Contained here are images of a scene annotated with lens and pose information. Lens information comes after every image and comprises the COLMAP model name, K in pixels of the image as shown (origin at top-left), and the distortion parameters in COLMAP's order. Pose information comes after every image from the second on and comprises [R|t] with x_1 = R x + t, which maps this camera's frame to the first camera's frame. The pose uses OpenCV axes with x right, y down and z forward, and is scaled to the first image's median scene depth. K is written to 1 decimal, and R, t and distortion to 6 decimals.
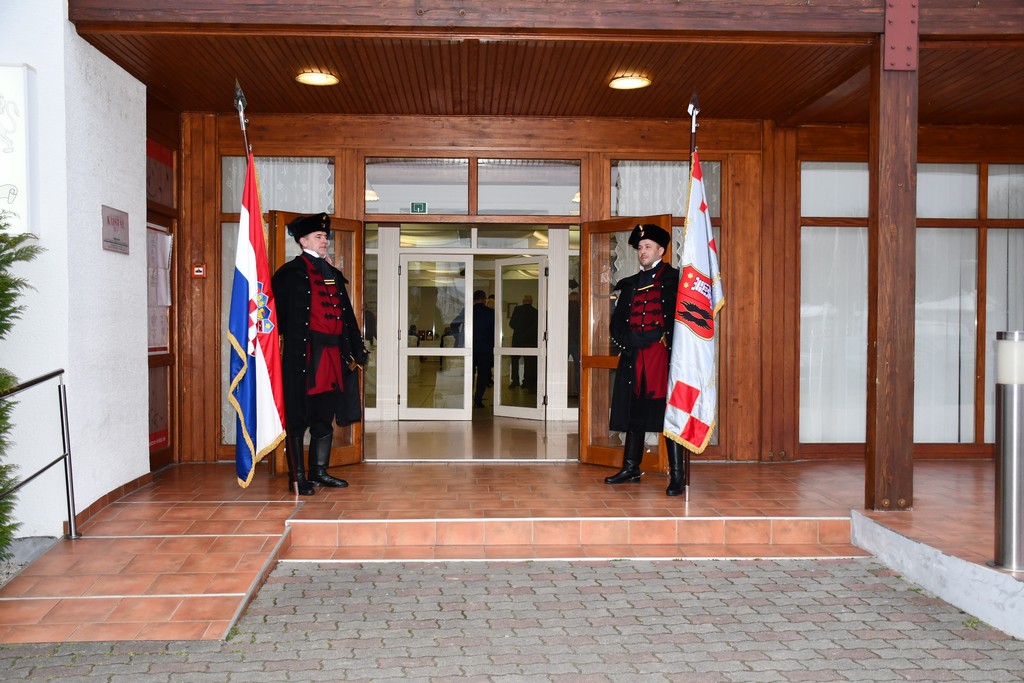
lens RADIAL K [[976.0, 0, 512.4], [0, 976.0, 341.2], [0, 0, 1]] dist [0.002392, 0.000000]
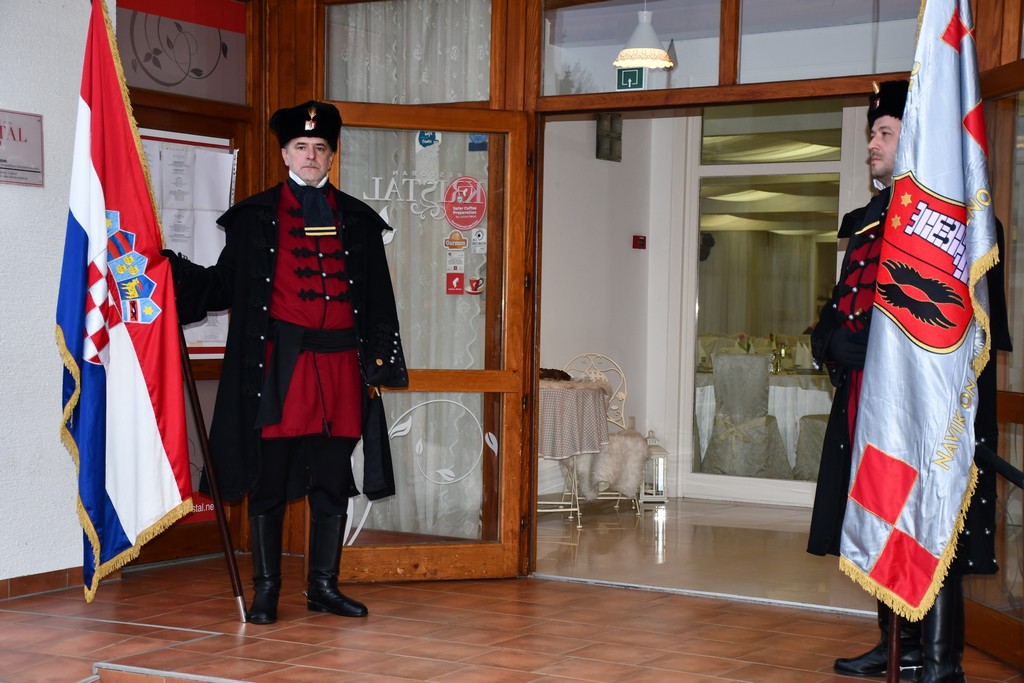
lens RADIAL K [[1870.8, 0, 511.4], [0, 1870.8, 342.0], [0, 0, 1]] dist [0.480714, 0.000000]
pose [[0.820563, 0.016592, -0.571315, 0.518673], [-0.017250, 0.999842, 0.004261, -0.005729], [0.571296, 0.006359, 0.820720, 0.216736]]
